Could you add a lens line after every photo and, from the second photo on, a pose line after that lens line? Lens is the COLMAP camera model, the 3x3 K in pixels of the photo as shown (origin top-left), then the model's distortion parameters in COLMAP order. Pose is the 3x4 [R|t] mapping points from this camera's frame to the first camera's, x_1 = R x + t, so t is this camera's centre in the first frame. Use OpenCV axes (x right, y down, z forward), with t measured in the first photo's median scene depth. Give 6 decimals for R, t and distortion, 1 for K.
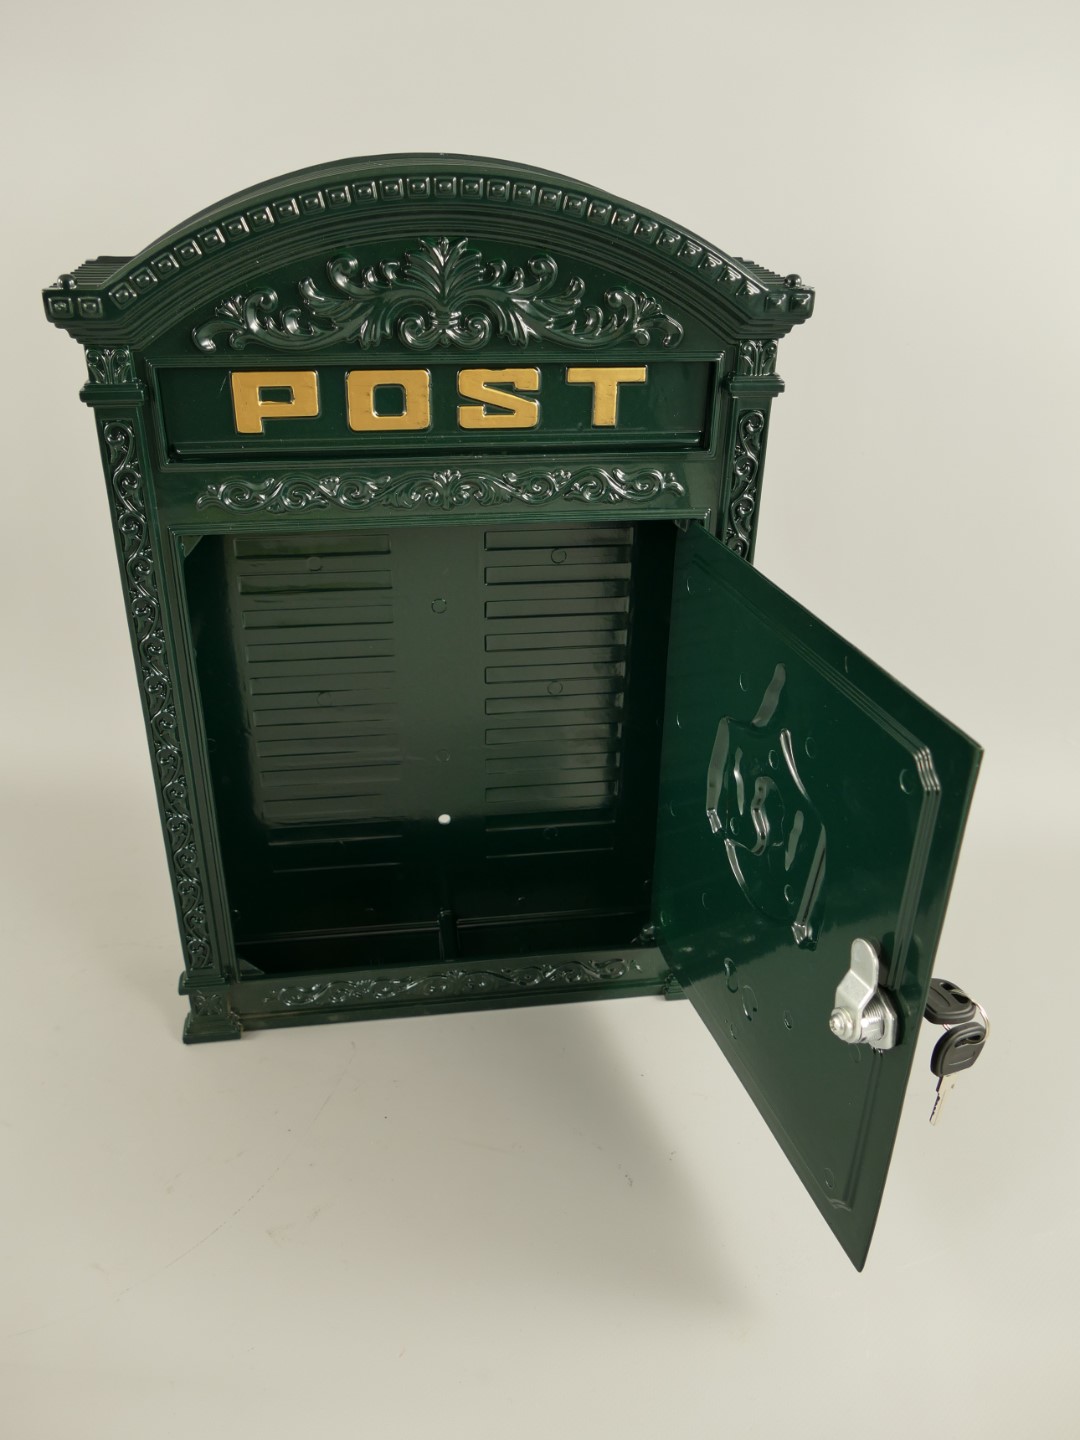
lens RADIAL K [[1131.2, 0, 542.5], [0, 1131.2, 718.8], [0, 0, 1]] dist [-0.011158, 0.003997]
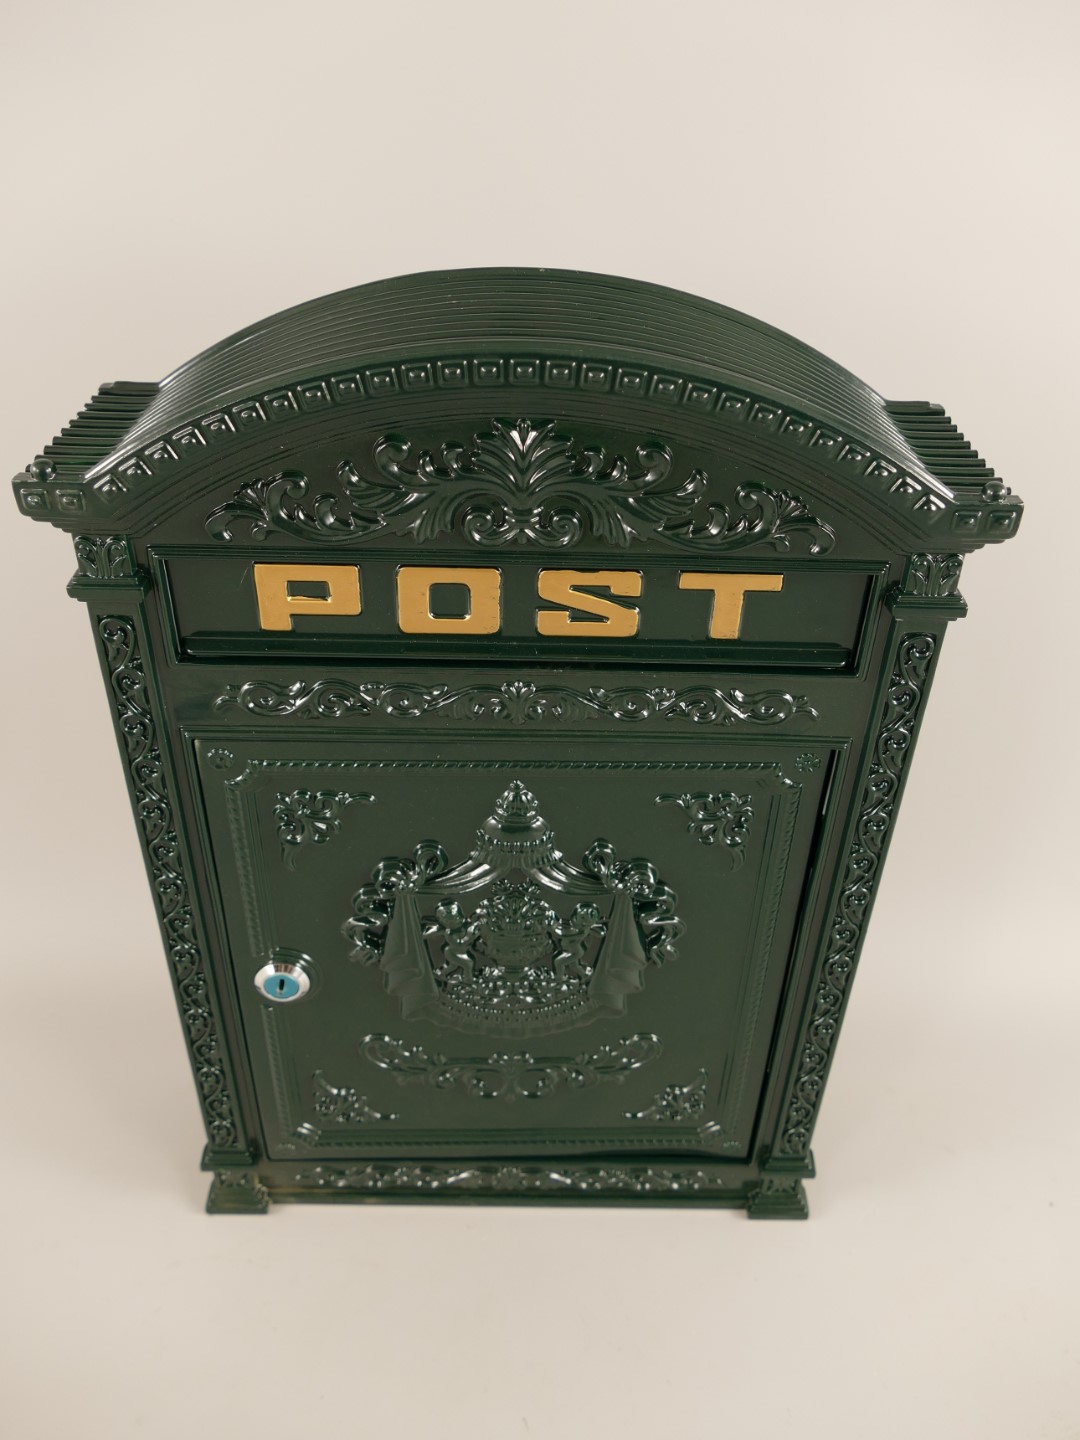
lens RADIAL K [[1131.2, 0, 541.8], [0, 1131.2, 727.6], [0, 0, 1]] dist [-0.011158, 0.003997]
pose [[0.989316, 0.088678, -0.115714, 0.028079], [-0.076016, 0.991065, 0.109599, -0.284454], [0.124399, -0.099632, 0.987217, 0.216326]]
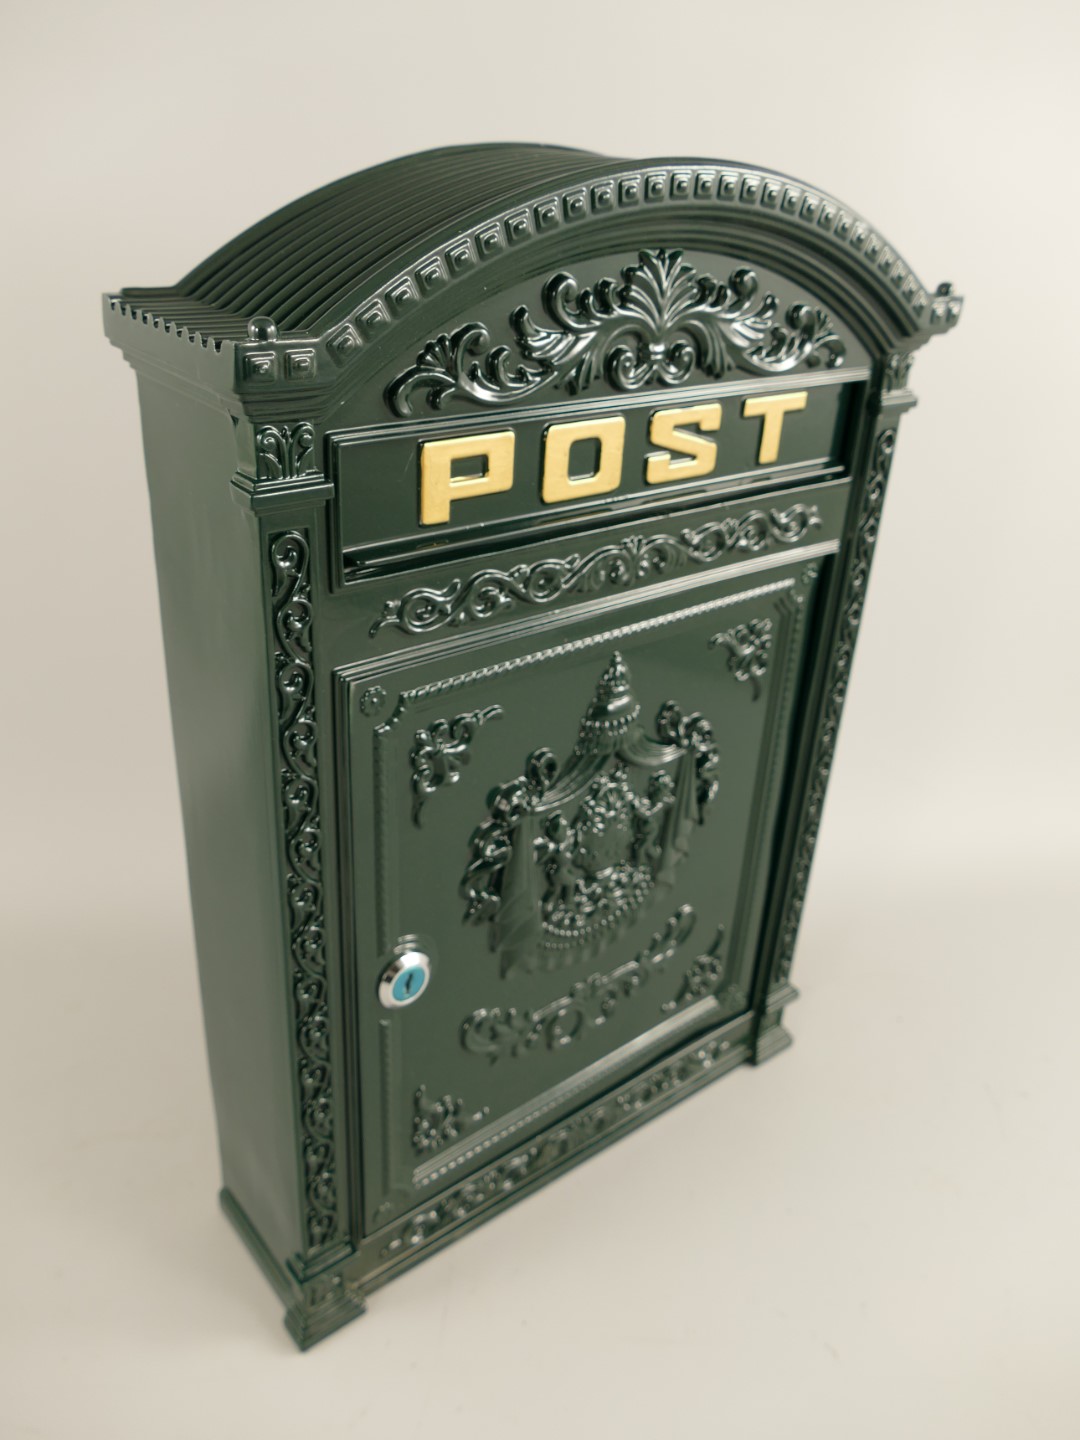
lens RADIAL K [[1131.2, 0, 538.2], [0, 1131.2, 728.2], [0, 0, 1]] dist [-0.011158, 0.003997]
pose [[0.863926, -0.209749, 0.457862, -0.554512], [0.207725, 0.976615, 0.055442, -0.149779], [-0.458783, 0.047212, 0.887293, 0.332423]]
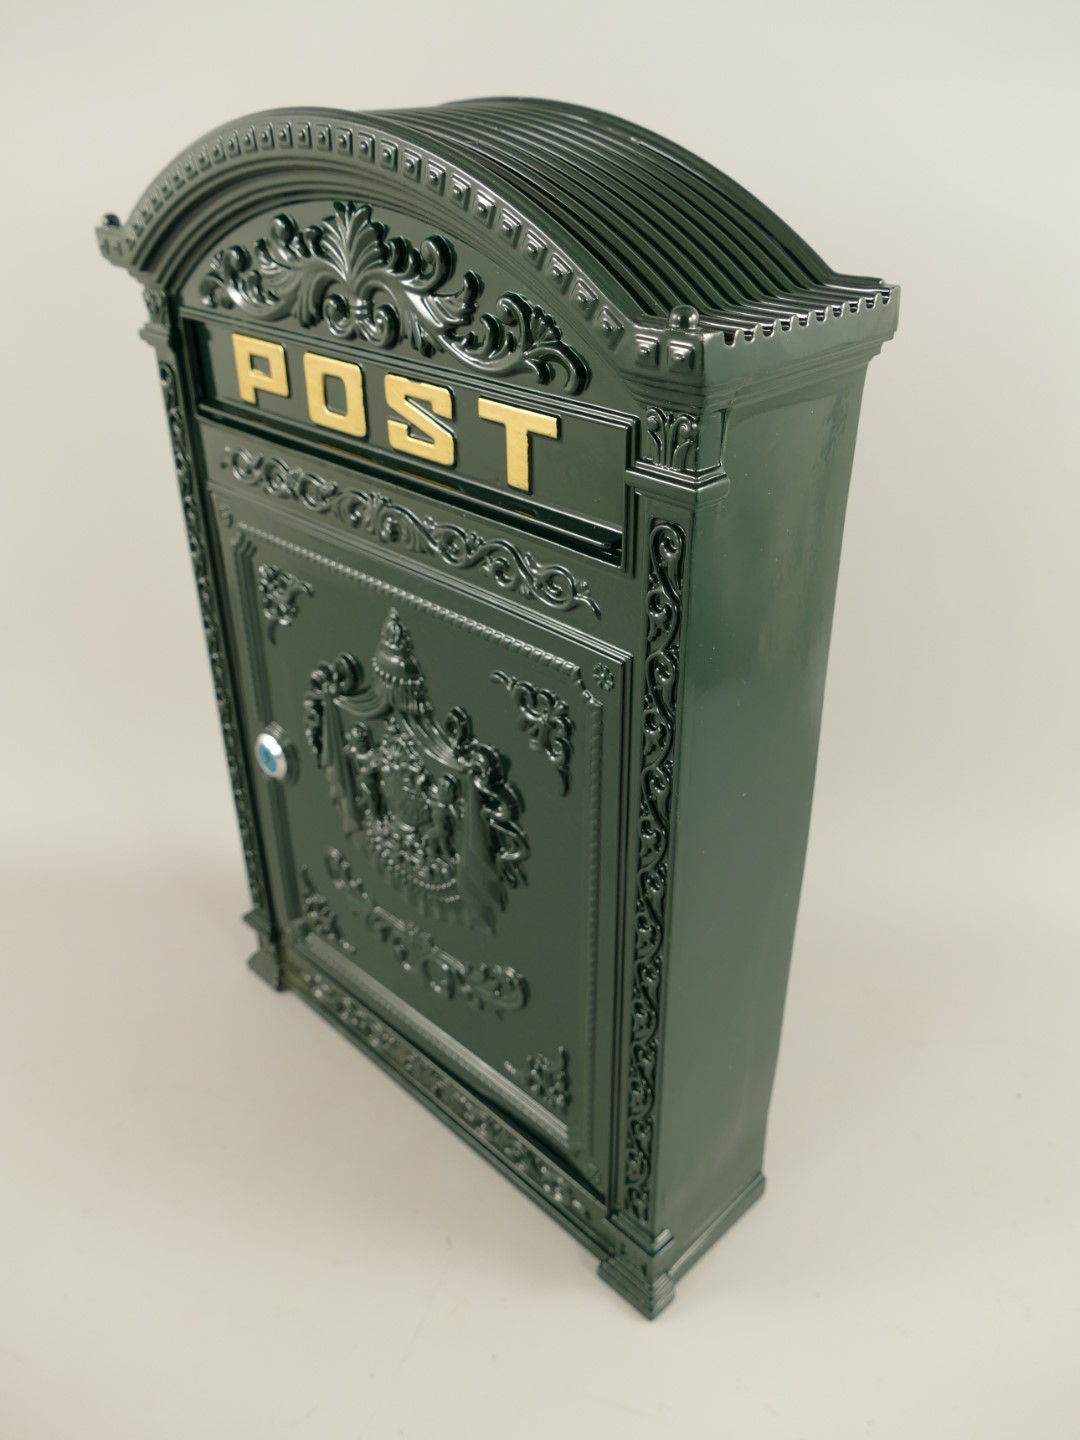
lens RADIAL K [[1131.2, 0, 536.2], [0, 1131.2, 706.7], [0, 0, 1]] dist [-0.011158, 0.003997]
pose [[0.590438, 0.377764, -0.713216, 0.634153], [-0.371757, 0.911664, 0.175115, -0.271675], [0.716365, 0.161748, 0.678718, 0.573979]]
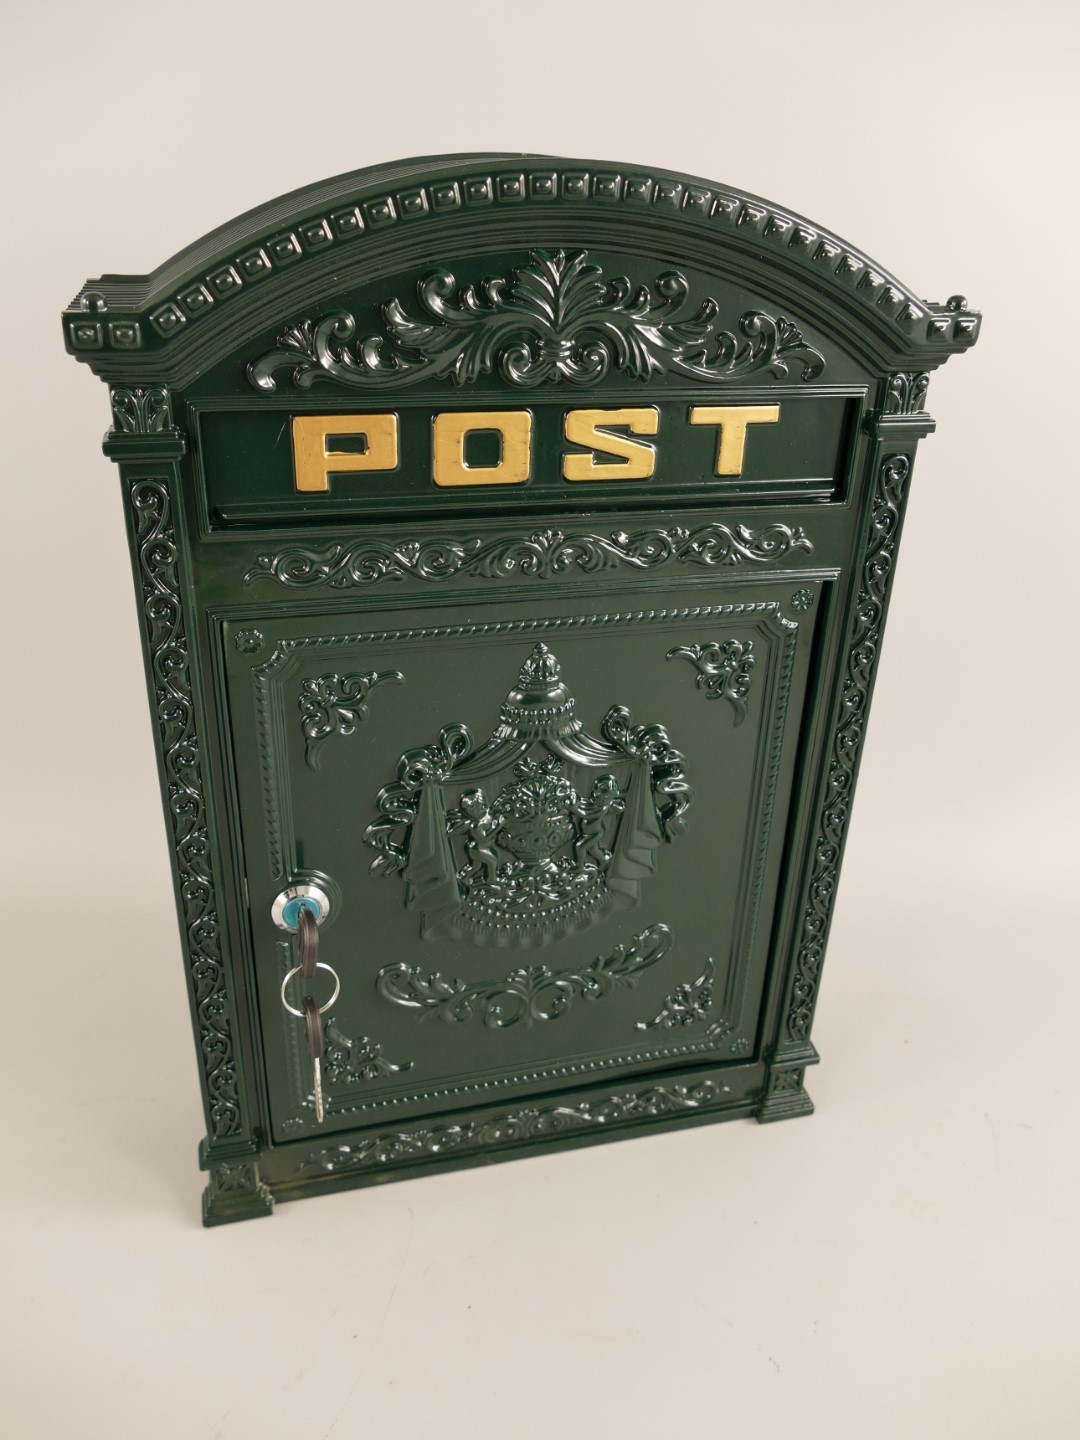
lens RADIAL K [[1131.2, 0, 538.2], [0, 1131.2, 719.0], [0, 0, 1]] dist [-0.011158, 0.003997]
pose [[0.994107, -0.038023, 0.101514, -0.185212], [0.041082, 0.998757, -0.028210, -0.061412], [-0.100316, 0.032214, 0.994434, 0.188543]]
